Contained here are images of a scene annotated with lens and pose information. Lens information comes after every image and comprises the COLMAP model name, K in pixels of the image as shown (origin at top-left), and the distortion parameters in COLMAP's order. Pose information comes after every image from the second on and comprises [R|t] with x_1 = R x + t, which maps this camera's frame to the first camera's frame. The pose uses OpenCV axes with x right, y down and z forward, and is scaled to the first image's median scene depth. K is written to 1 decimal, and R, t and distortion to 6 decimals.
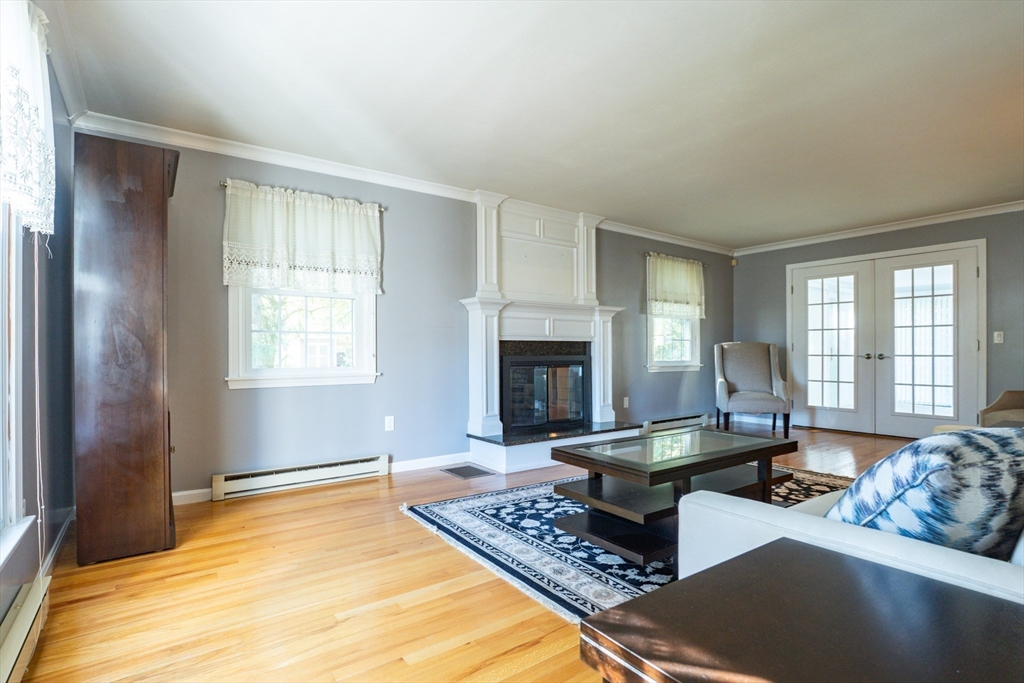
lens RADIAL K [[494.7, 0, 519.8], [0, 494.7, 351.7], [0, 0, 1]] dist [-0.012379, 0.005695]
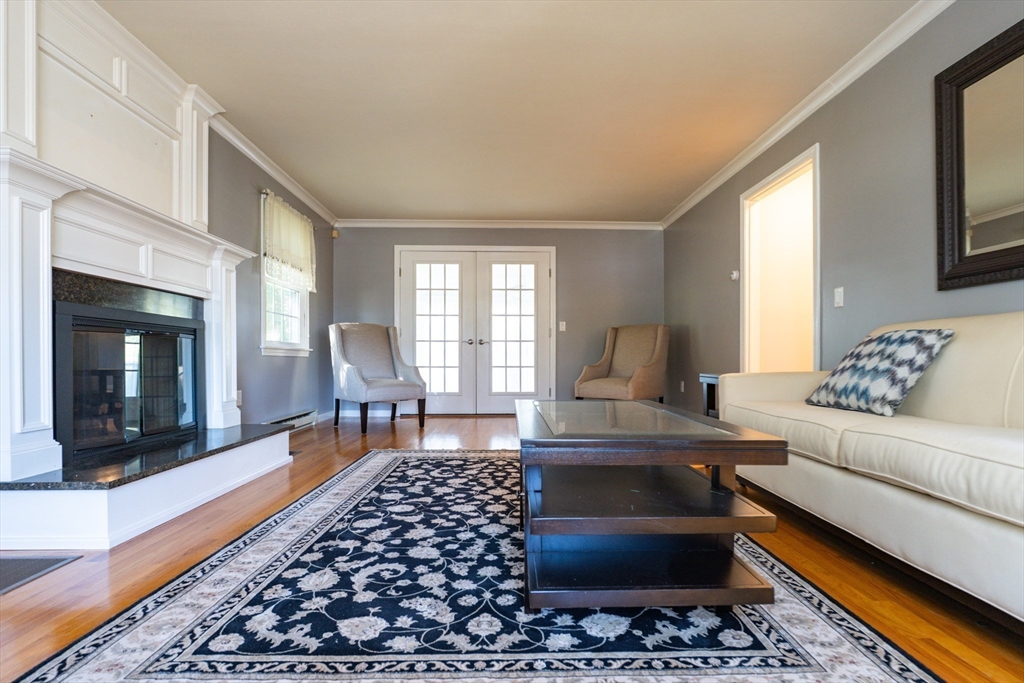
lens RADIAL K [[503.7, 0, 513.2], [0, 503.7, 357.2], [0, 0, 1]] dist [-0.020674, 0.000844]
pose [[0.573219, 0.007541, 0.819368, -0.150849], [-0.004482, 0.999972, -0.006068, 0.056079], [-0.819390, -0.000194, 0.573236, 0.341678]]
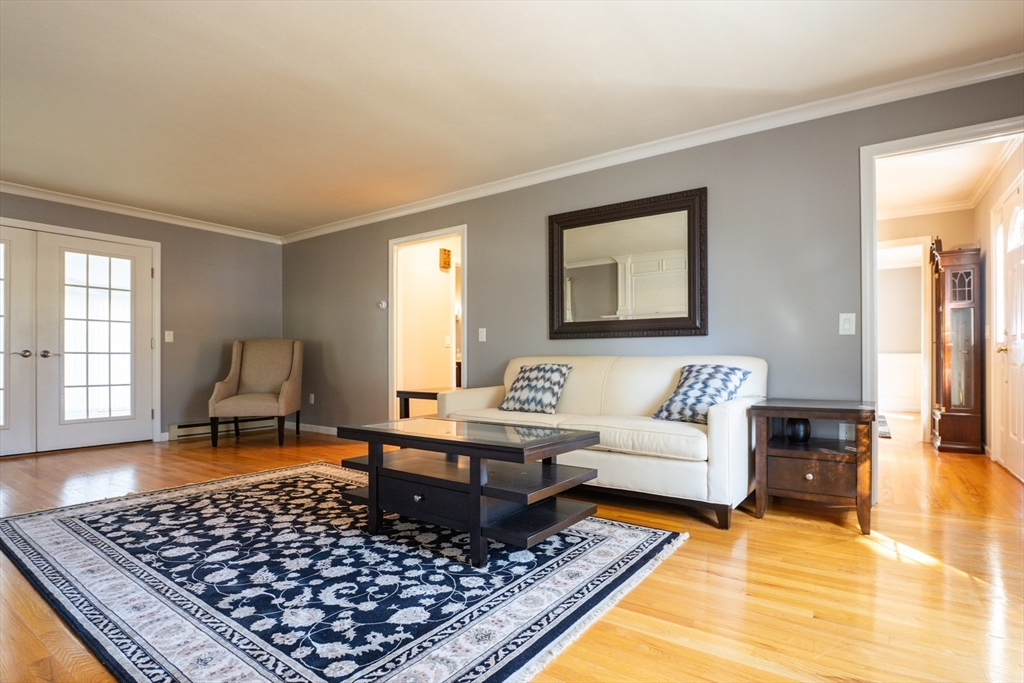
lens RADIAL K [[516.1, 0, 513.8], [0, 516.1, 359.4], [0, 0, 1]] dist [-0.015223, 0.000538]
pose [[-0.300965, 0.004906, 0.953623, -0.323437], [0.002085, 0.999988, -0.004487, 0.027030], [-0.953633, 0.000638, -0.300971, 0.581839]]
